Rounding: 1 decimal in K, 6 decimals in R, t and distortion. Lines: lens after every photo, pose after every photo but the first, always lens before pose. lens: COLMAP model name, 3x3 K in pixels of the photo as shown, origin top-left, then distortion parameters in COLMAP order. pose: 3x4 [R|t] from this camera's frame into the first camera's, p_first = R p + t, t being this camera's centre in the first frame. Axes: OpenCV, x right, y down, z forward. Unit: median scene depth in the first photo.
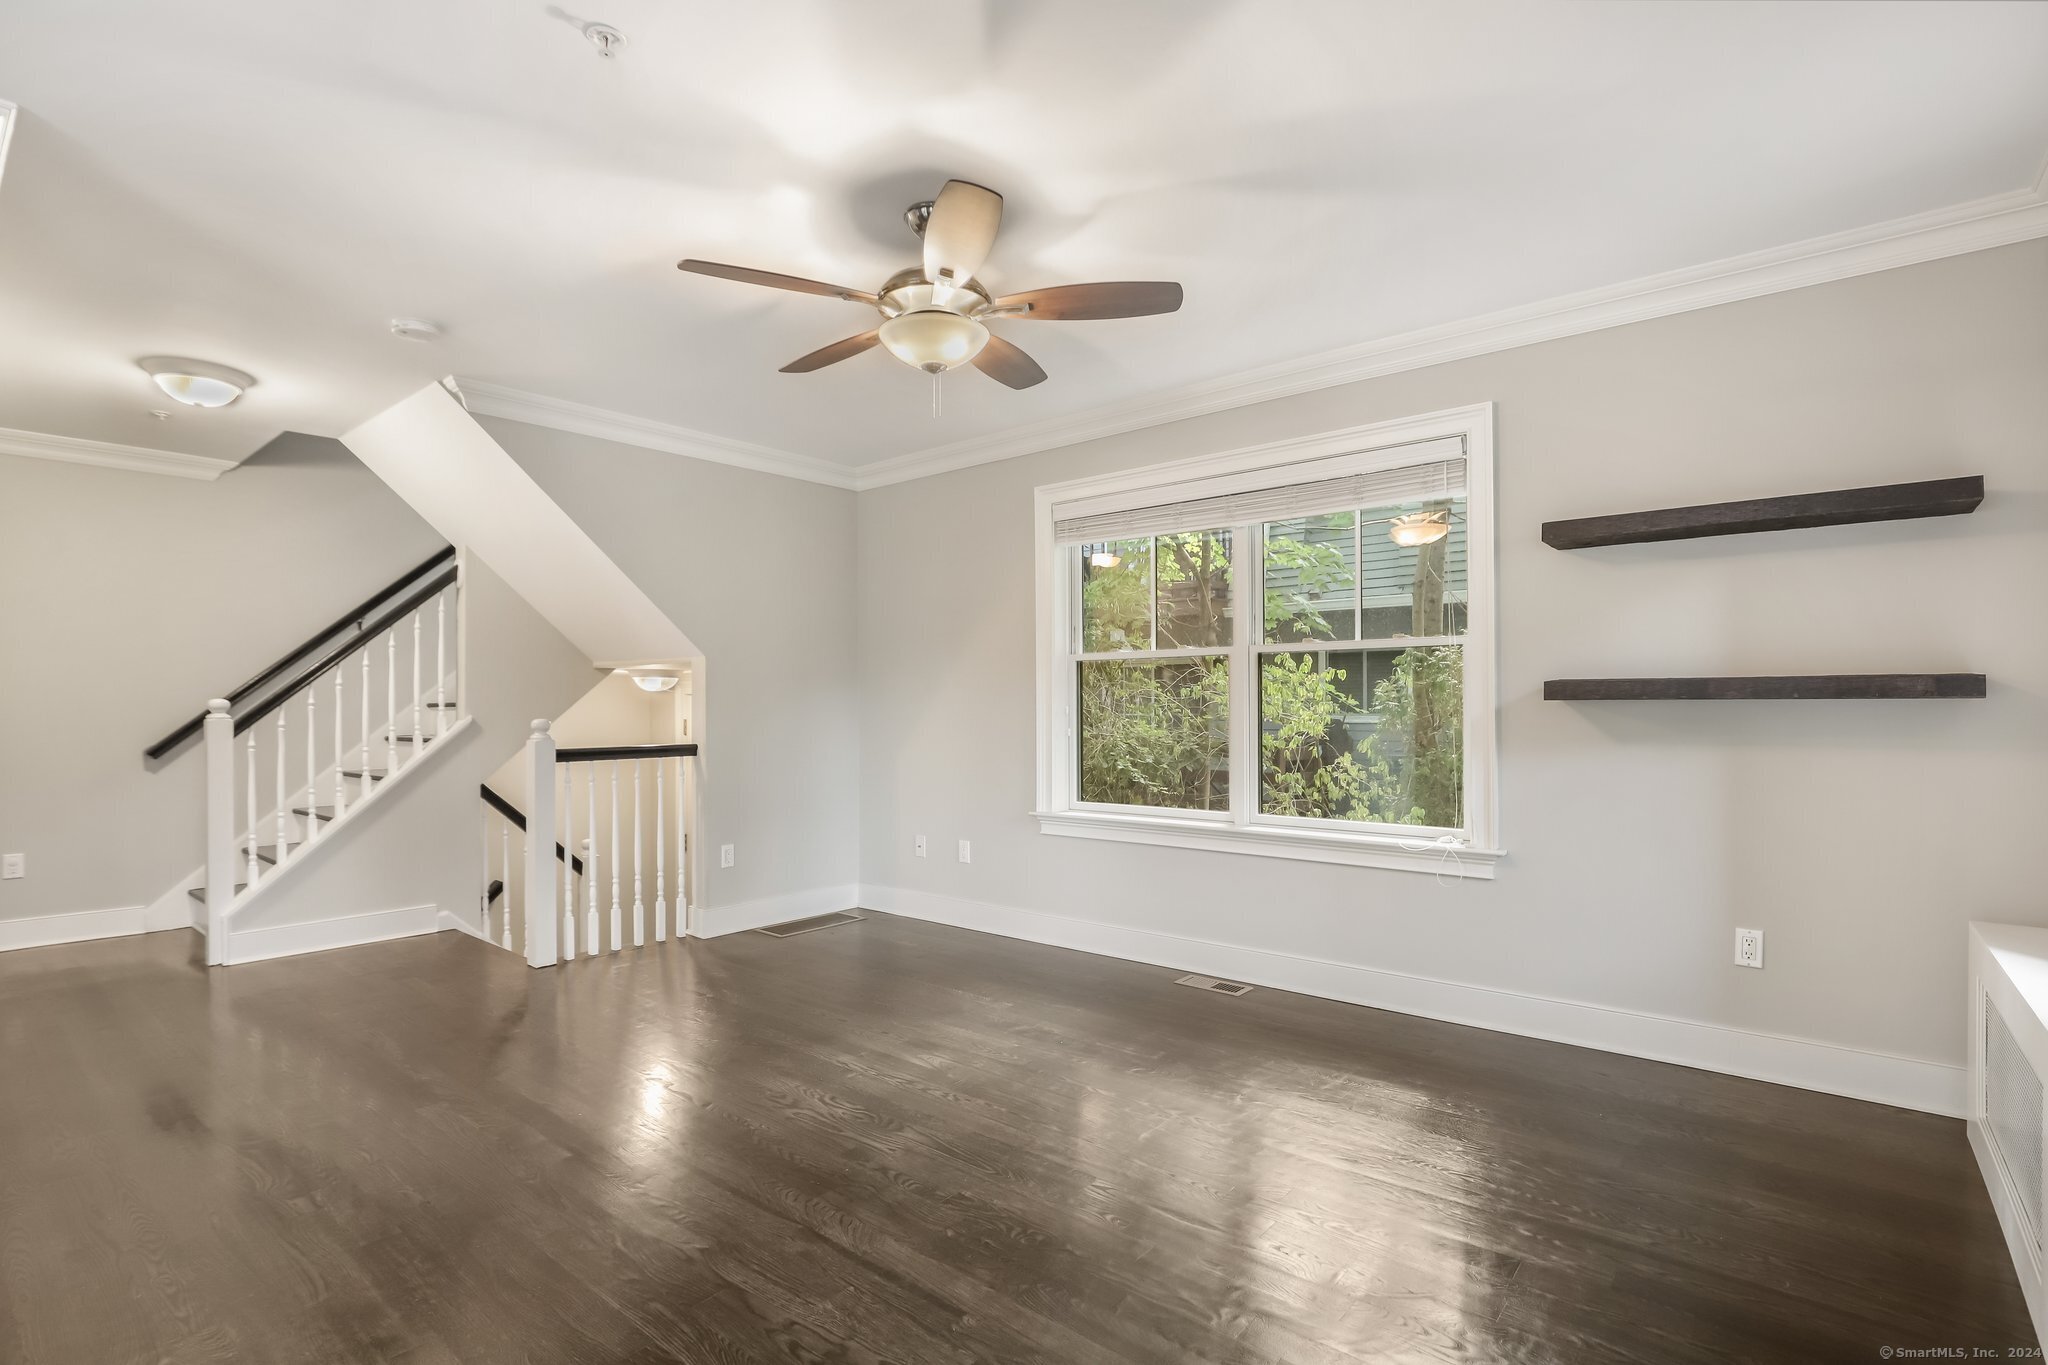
lens RADIAL K [[998.6, 0, 1025.0], [0, 998.6, 737.4], [0, 0, 1]] dist [-0.025901, -0.000539]
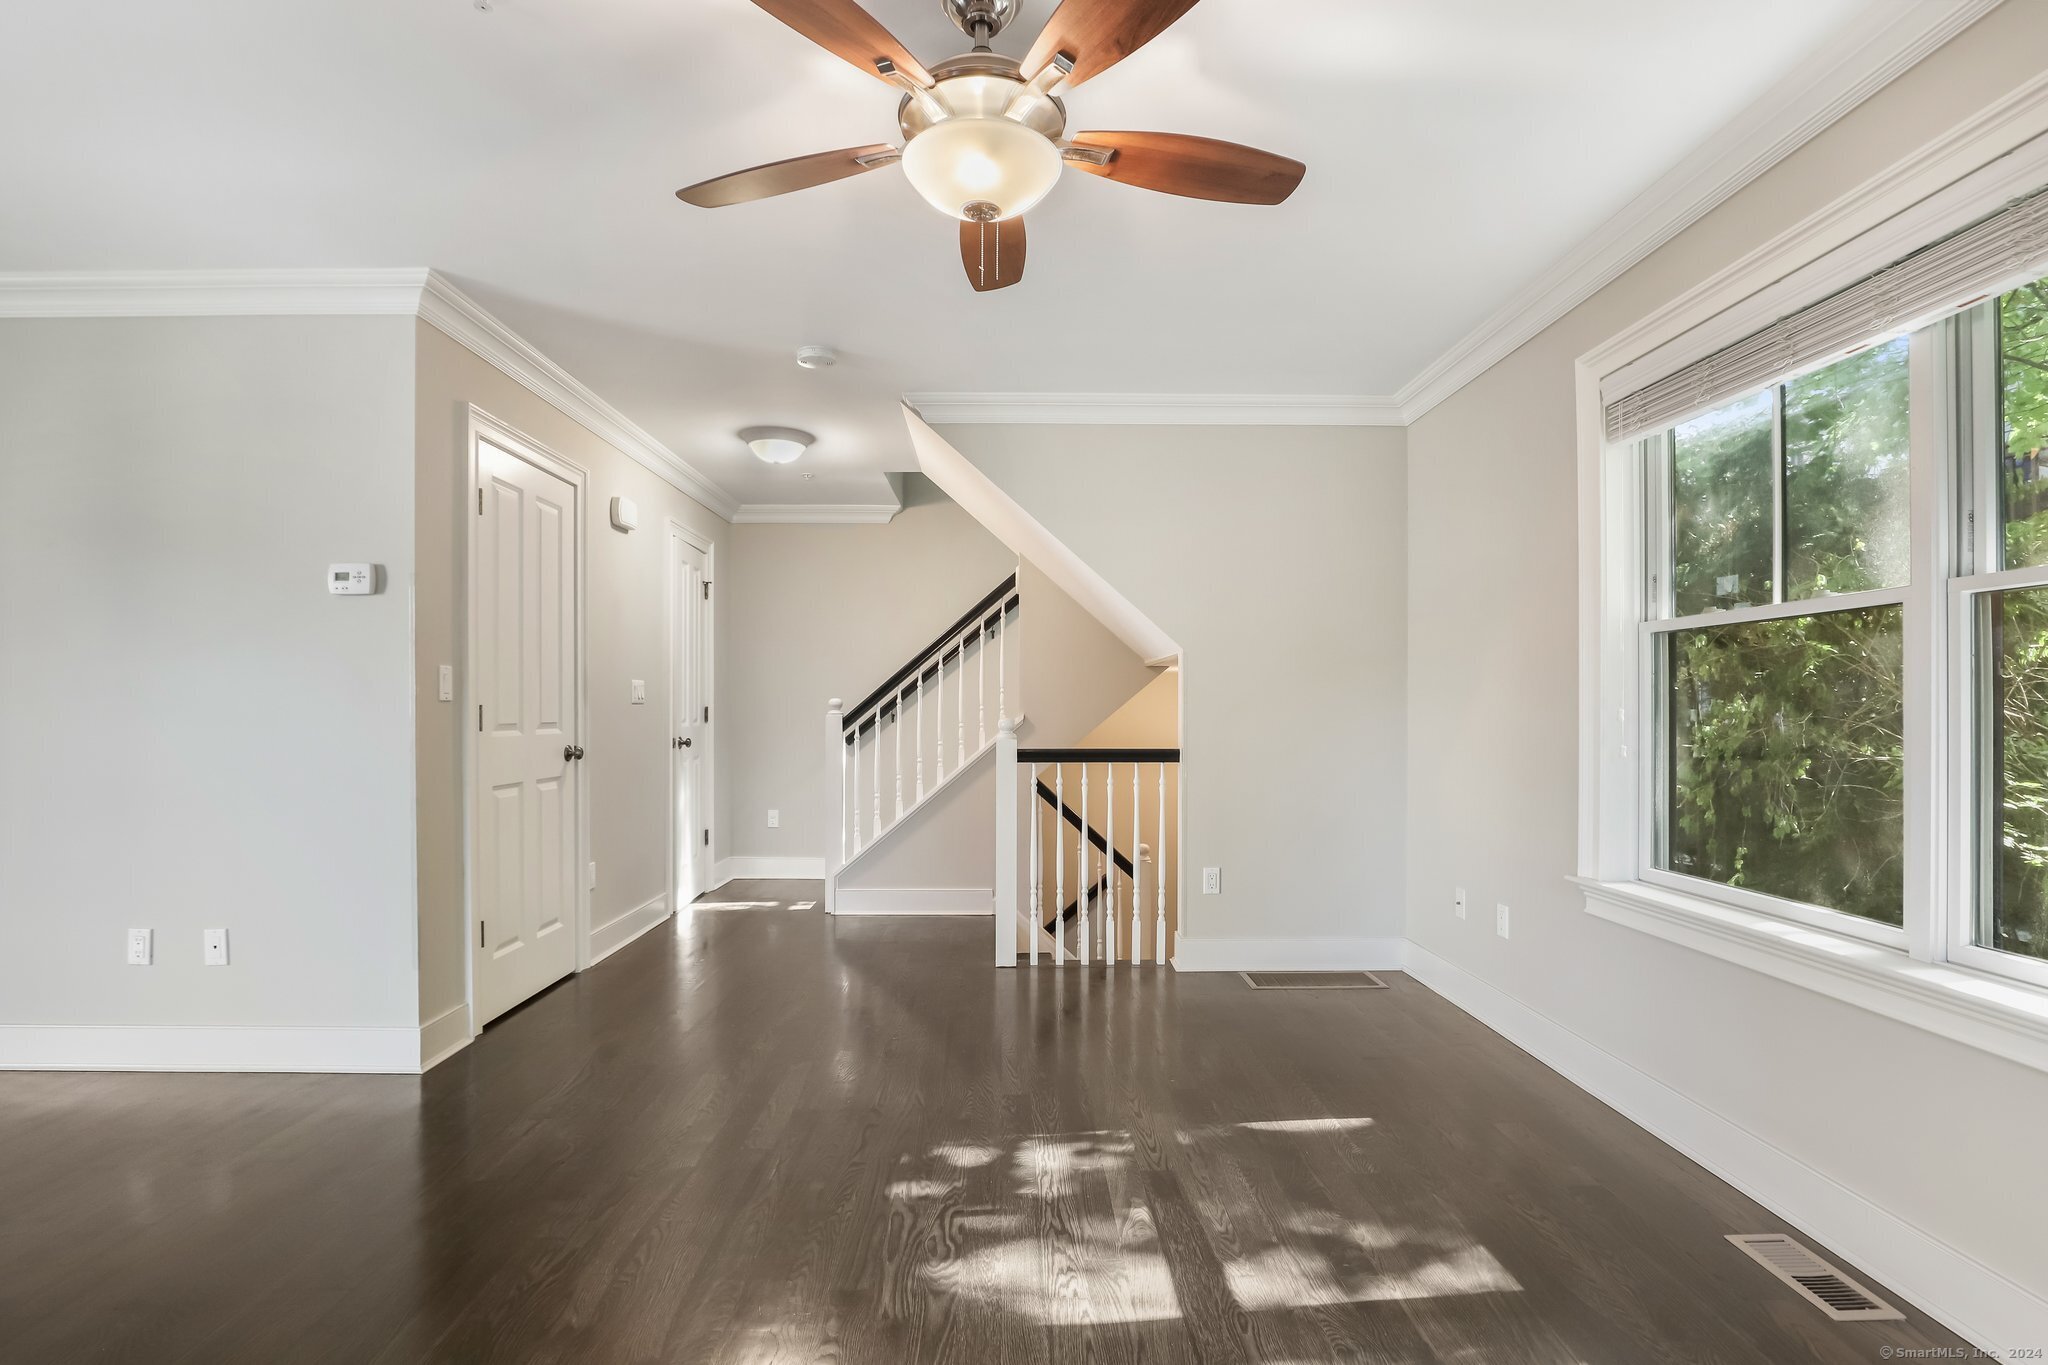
lens RADIAL K [[998.6, 0, 1025.0], [0, 998.6, 737.4], [0, 0, 1]] dist [-0.025901, -0.000539]
pose [[0.635860, 0.025915, -0.771370, 0.268207], [-0.025988, 0.999588, 0.012160, -0.011182], [0.771367, 0.012314, 0.636271, 0.341131]]
